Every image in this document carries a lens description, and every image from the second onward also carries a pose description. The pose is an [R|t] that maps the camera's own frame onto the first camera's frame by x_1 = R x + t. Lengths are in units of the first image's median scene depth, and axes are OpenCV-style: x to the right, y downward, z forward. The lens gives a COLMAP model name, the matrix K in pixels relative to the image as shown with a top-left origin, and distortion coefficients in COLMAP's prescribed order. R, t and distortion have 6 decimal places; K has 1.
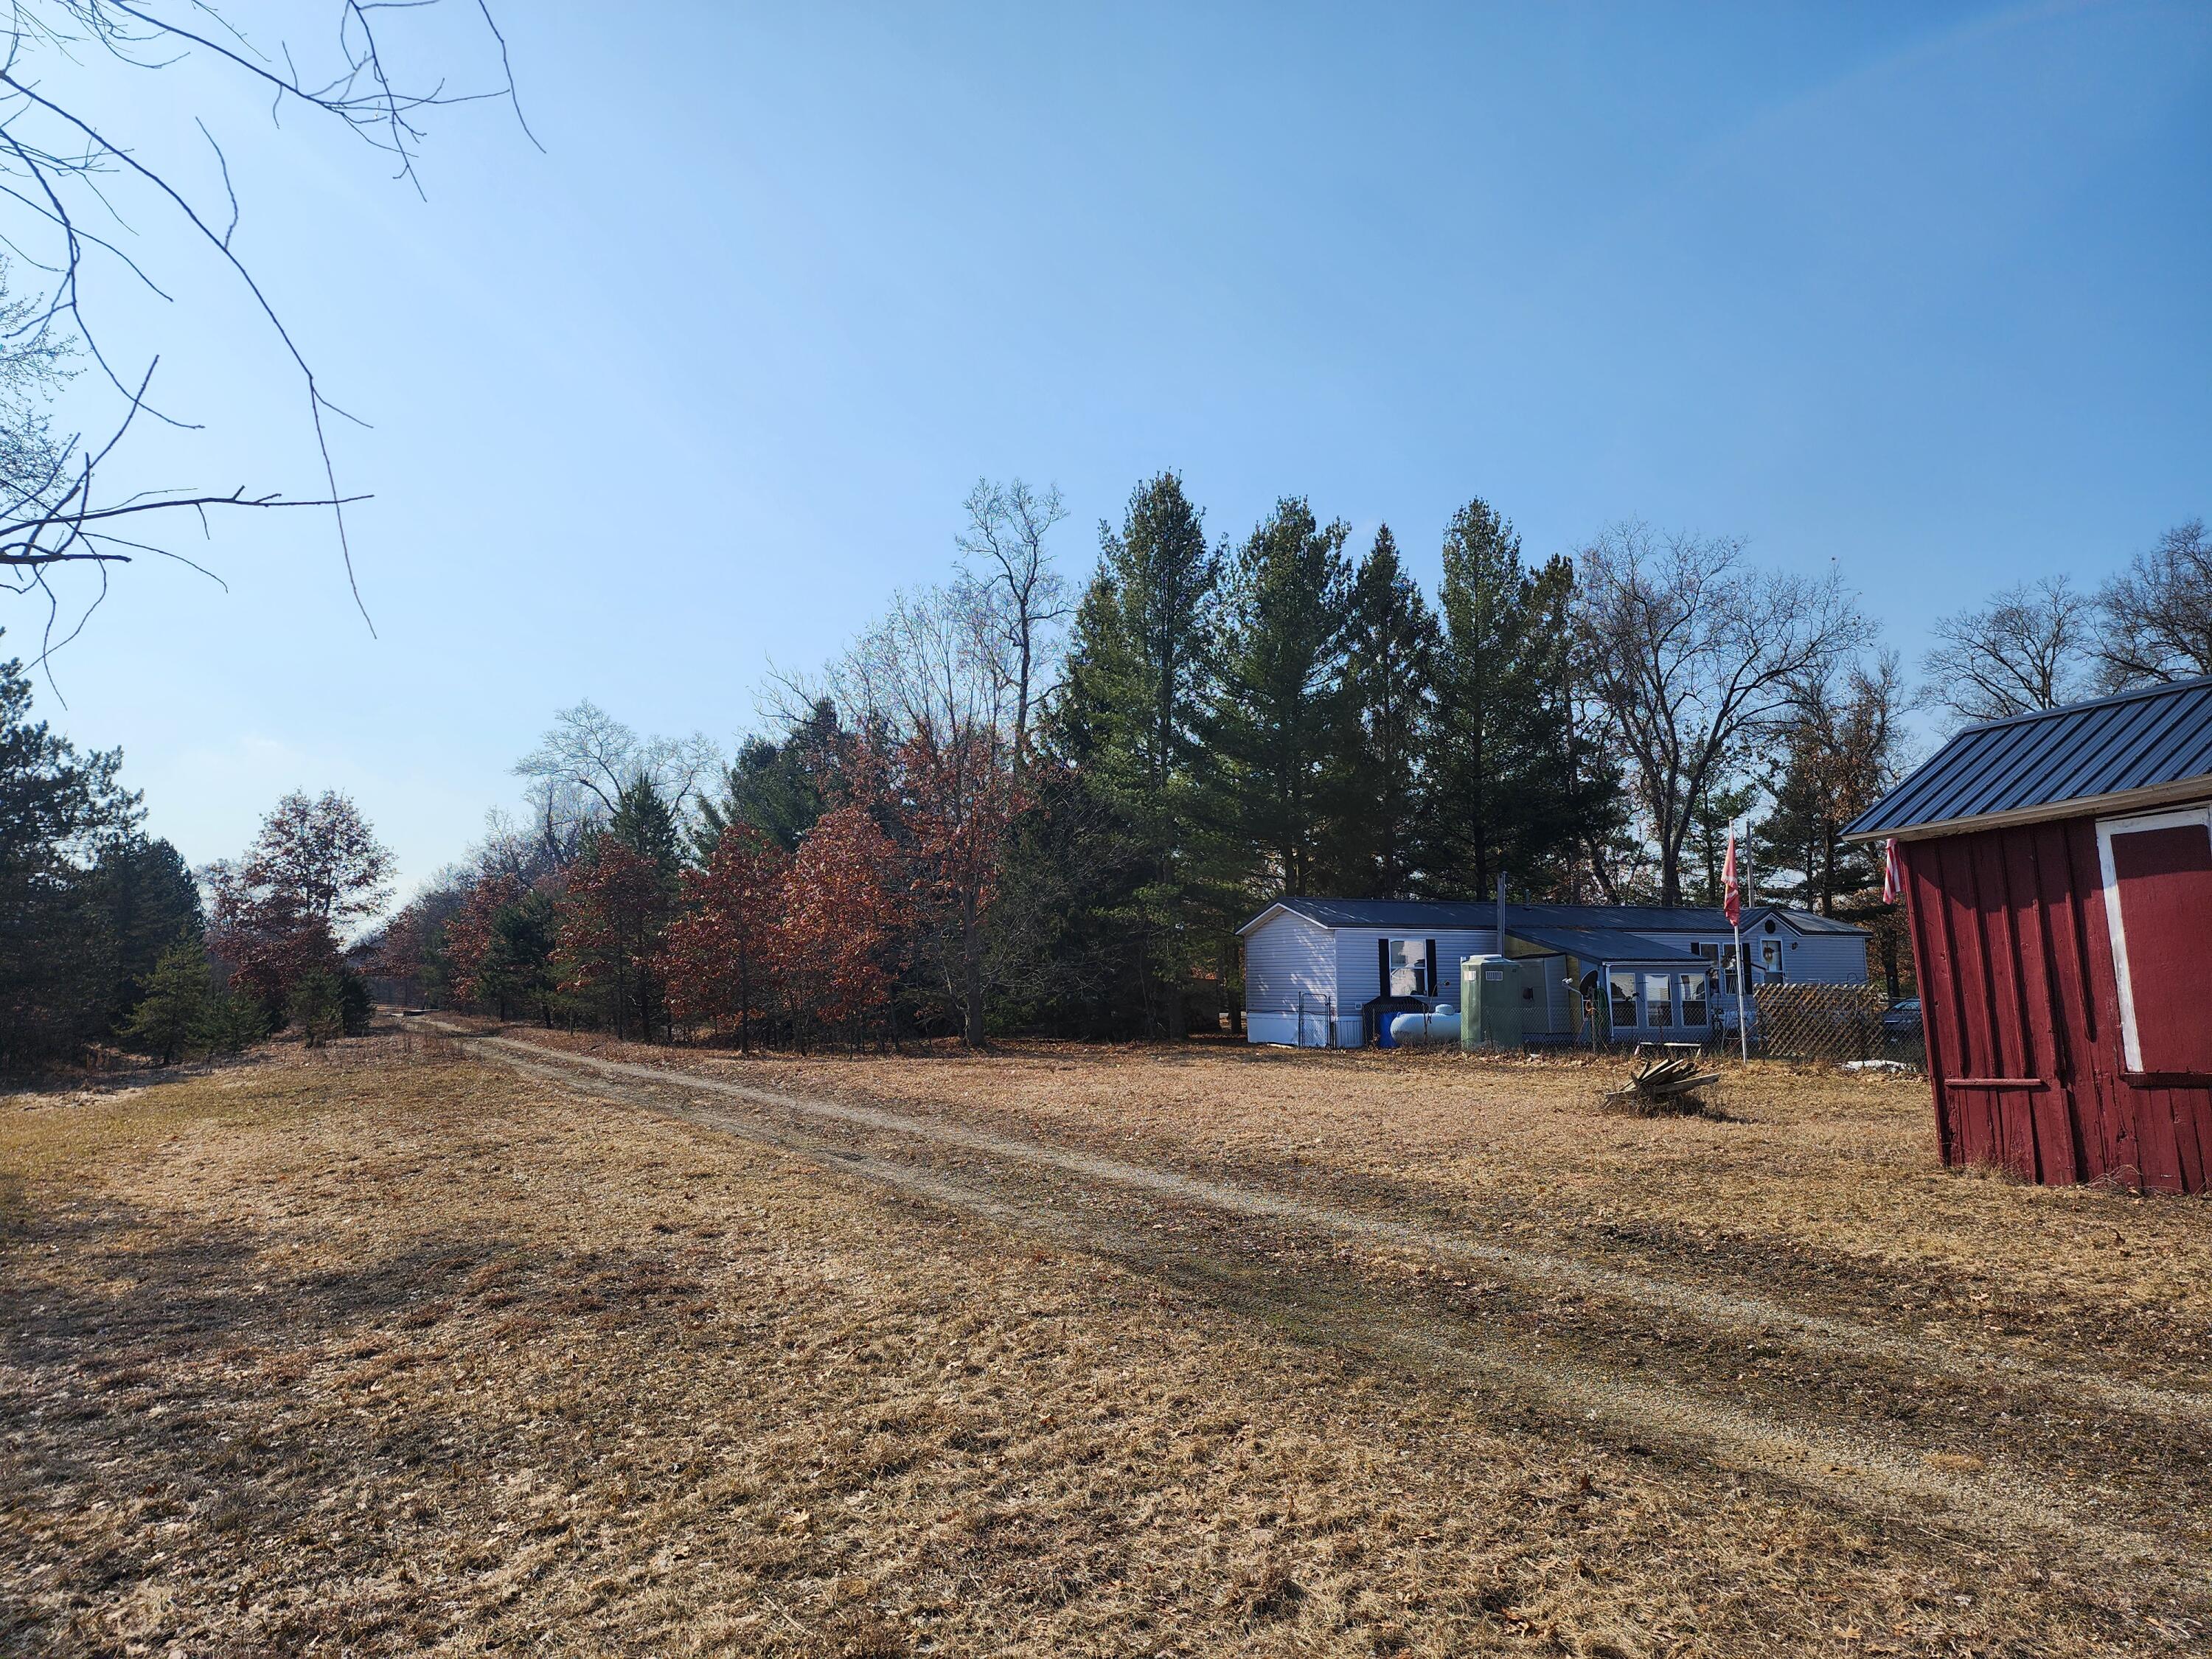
lens RADIAL K [[1473.7, 0, 1095.3], [0, 1473.7, 804.9], [0, 0, 1]] dist [0.077306, -0.063261]
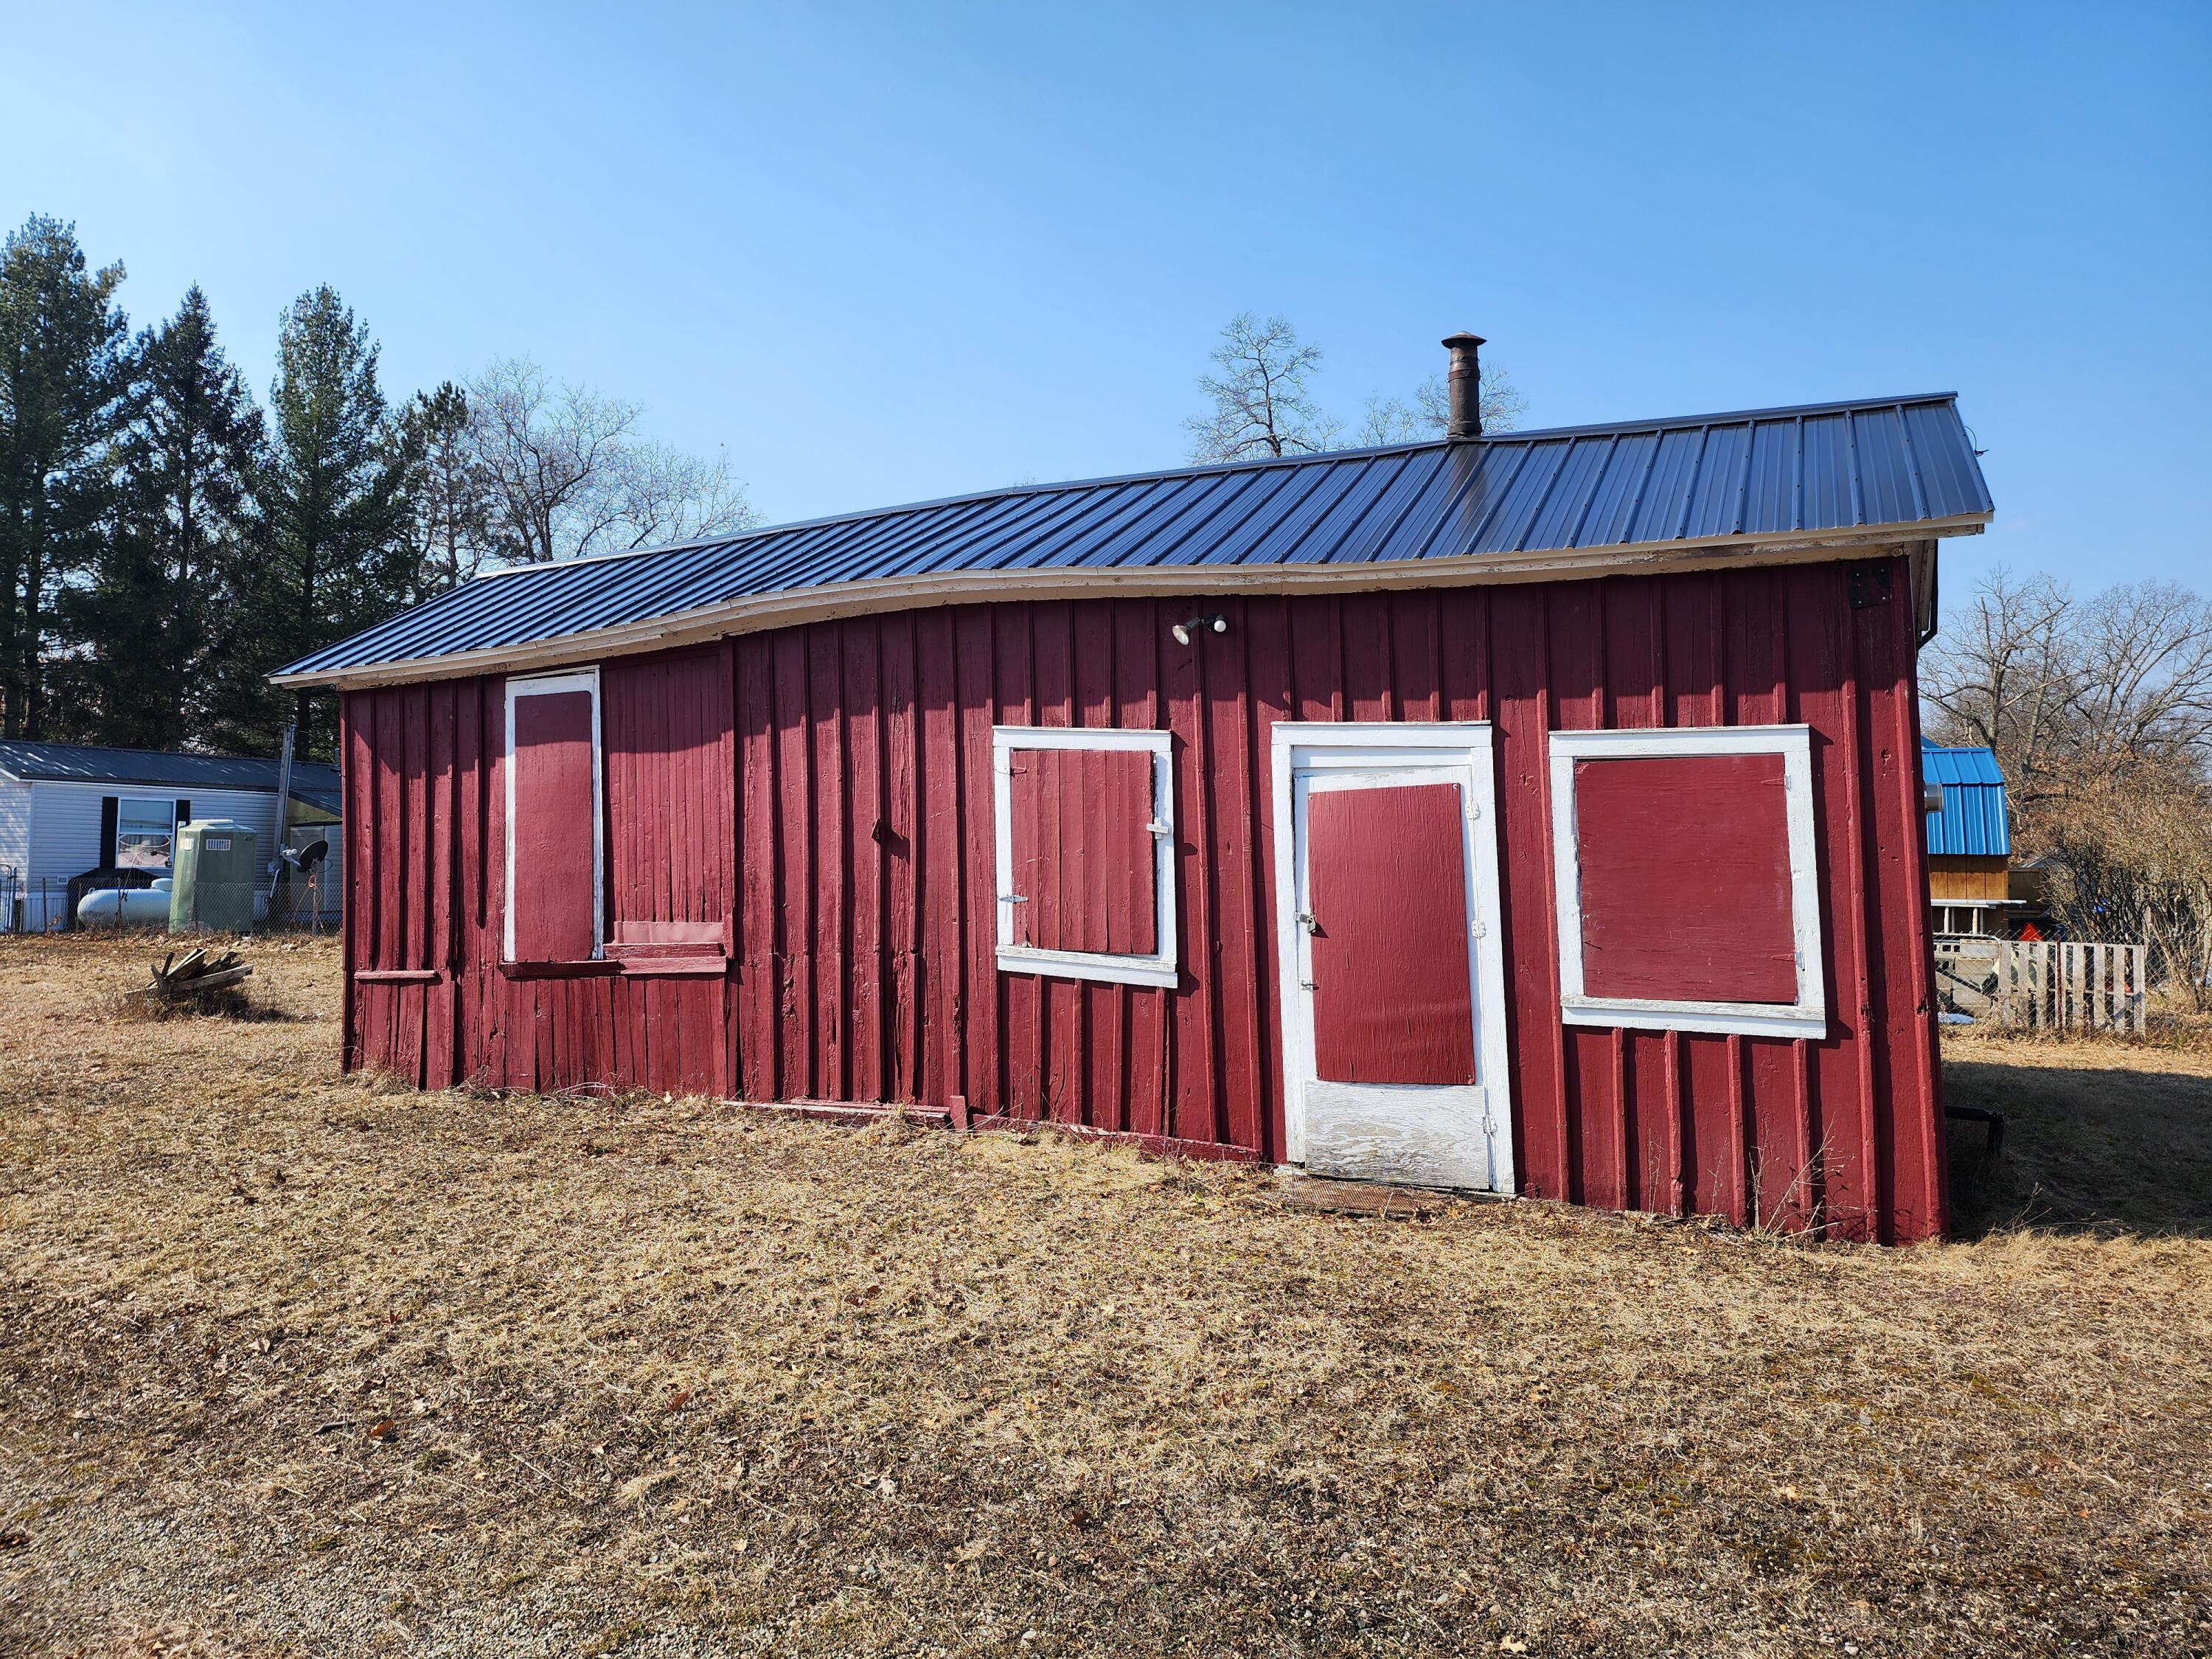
lens RADIAL K [[1468.2, 0, 1111.2], [0, 1468.2, 818.4], [0, 0, 1]] dist [0.075012, -0.056628]
pose [[0.787800, 0.037797, 0.614770, 0.330412], [-0.094924, 0.993641, 0.060550, 0.004111], [-0.608572, -0.106058, 0.786379, 0.076194]]
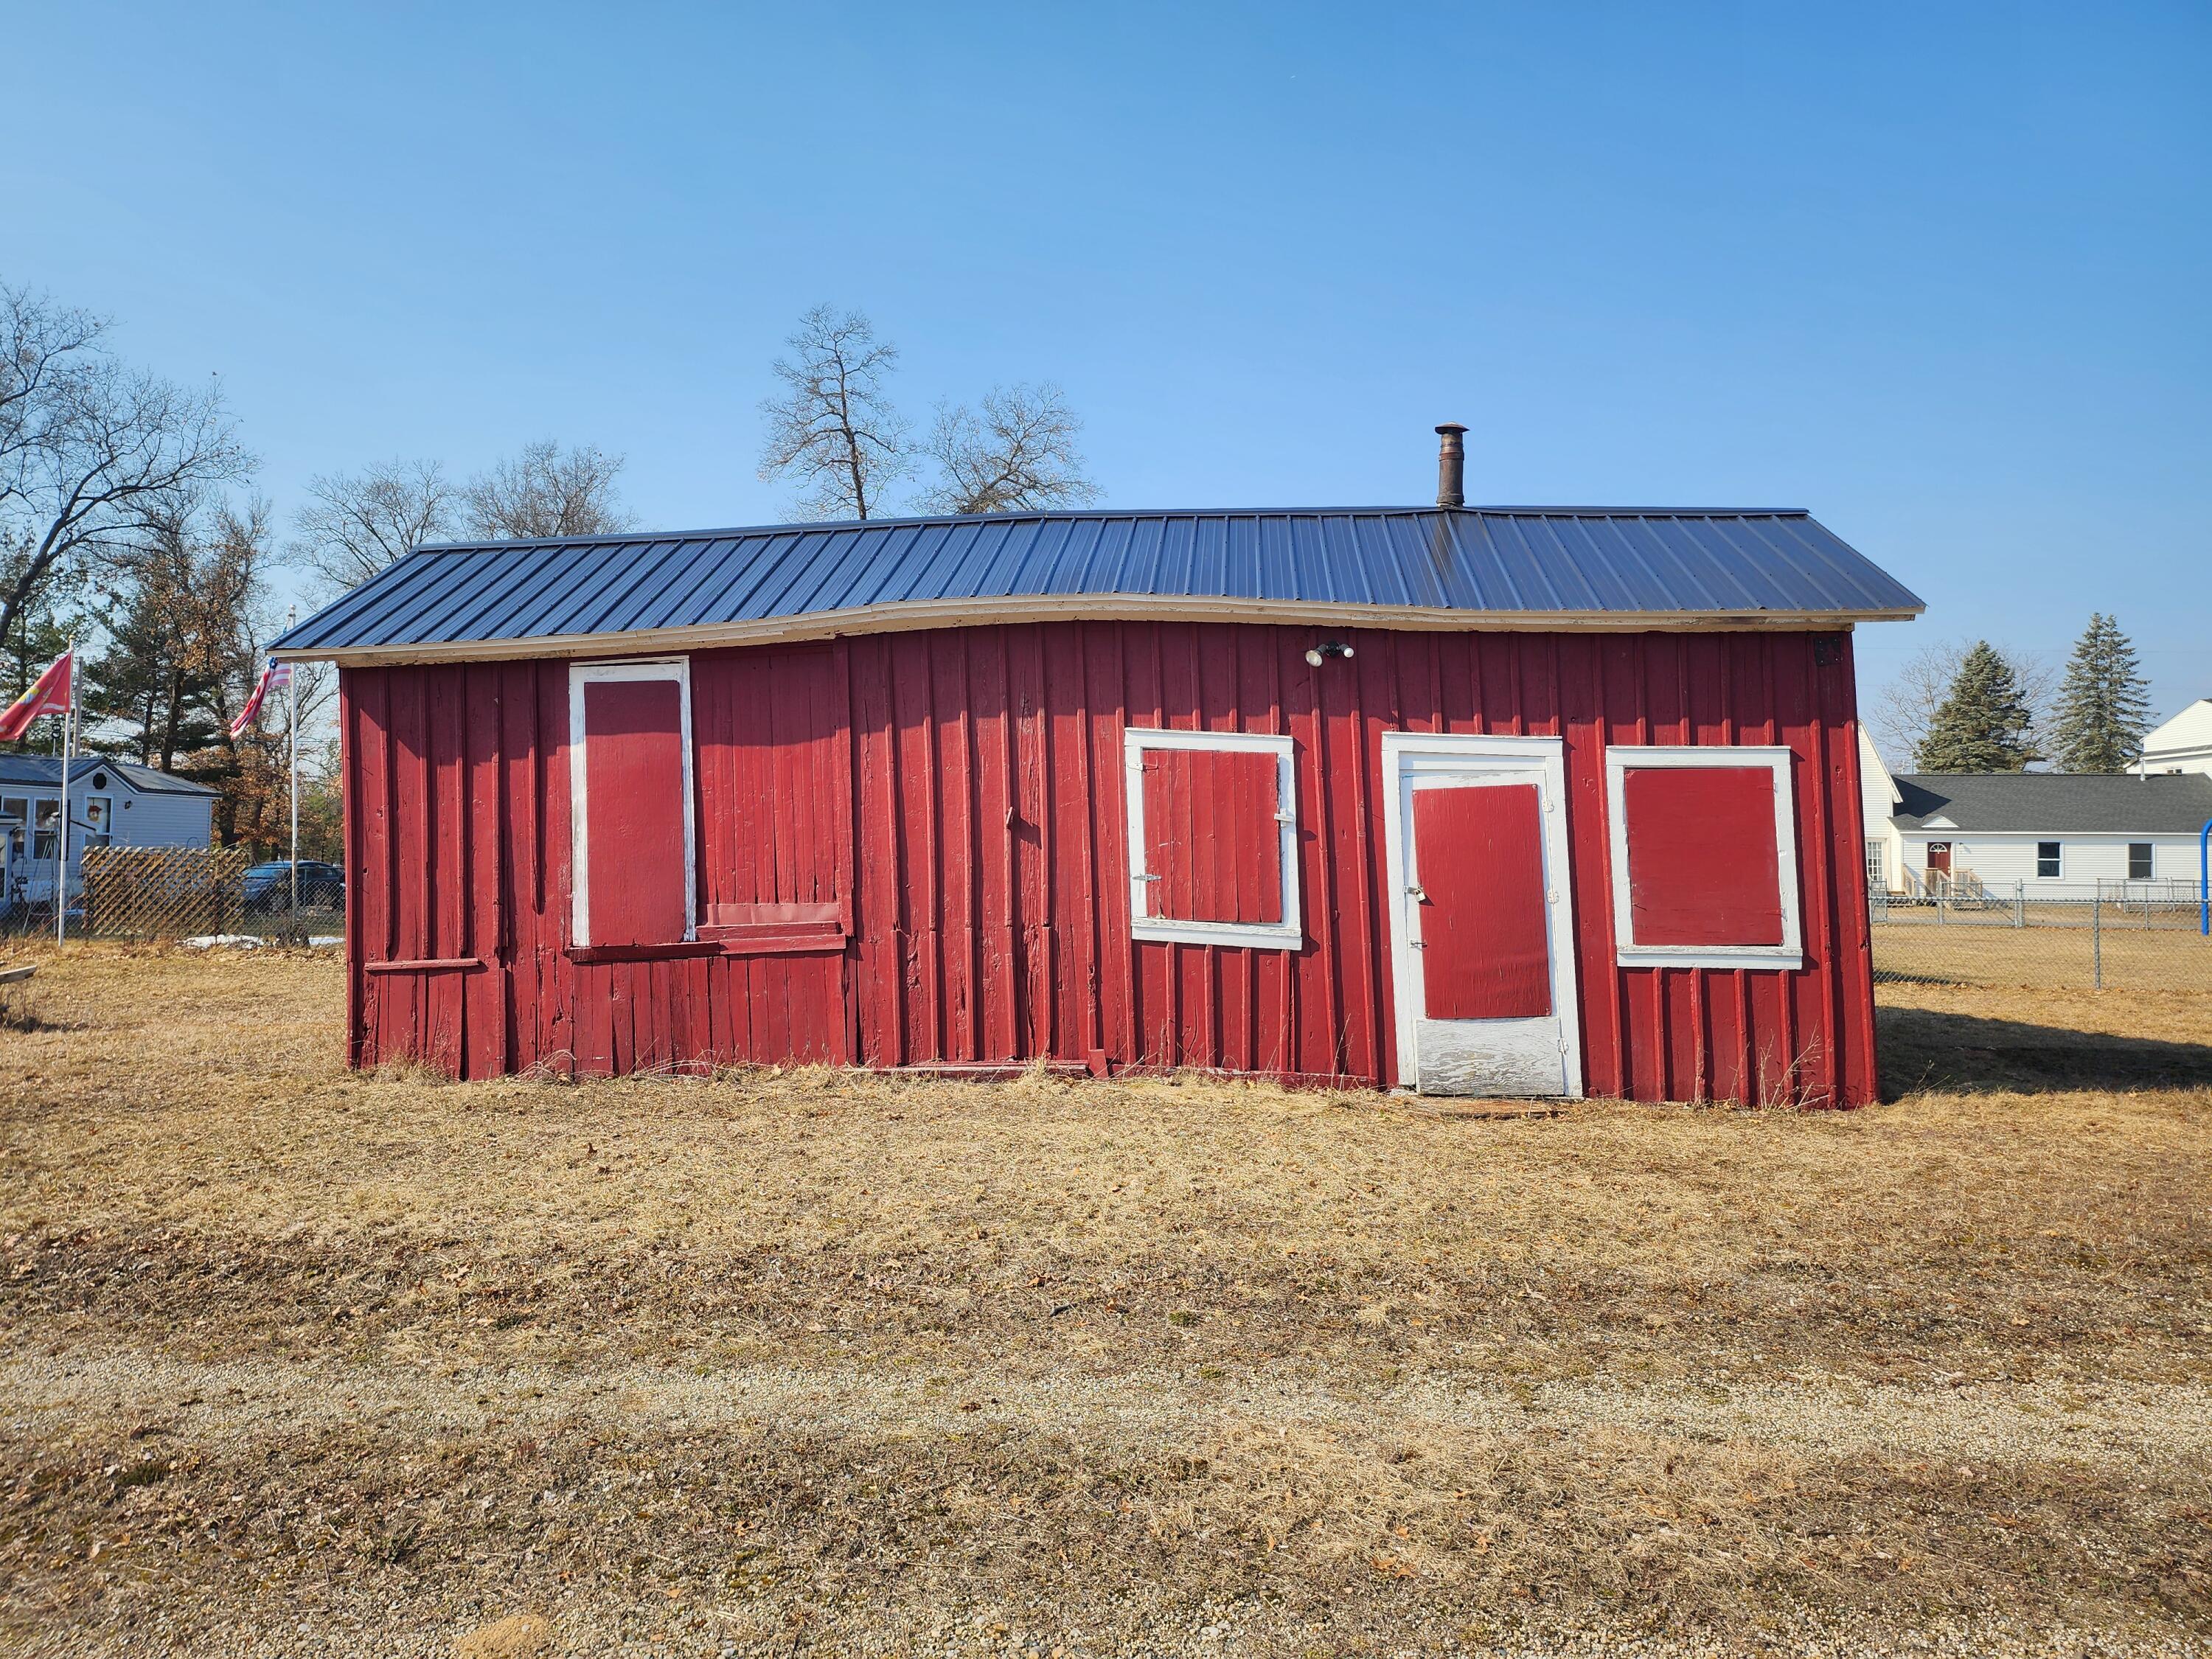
lens RADIAL K [[1473.7, 0, 1095.3], [0, 1473.7, 804.9], [0, 0, 1]] dist [0.077306, -0.063261]
pose [[0.525729, 0.043572, 0.849535, 0.072253], [-0.117705, 0.992807, 0.021921, 0.029187], [-0.842469, -0.111519, 0.527076, 0.218913]]
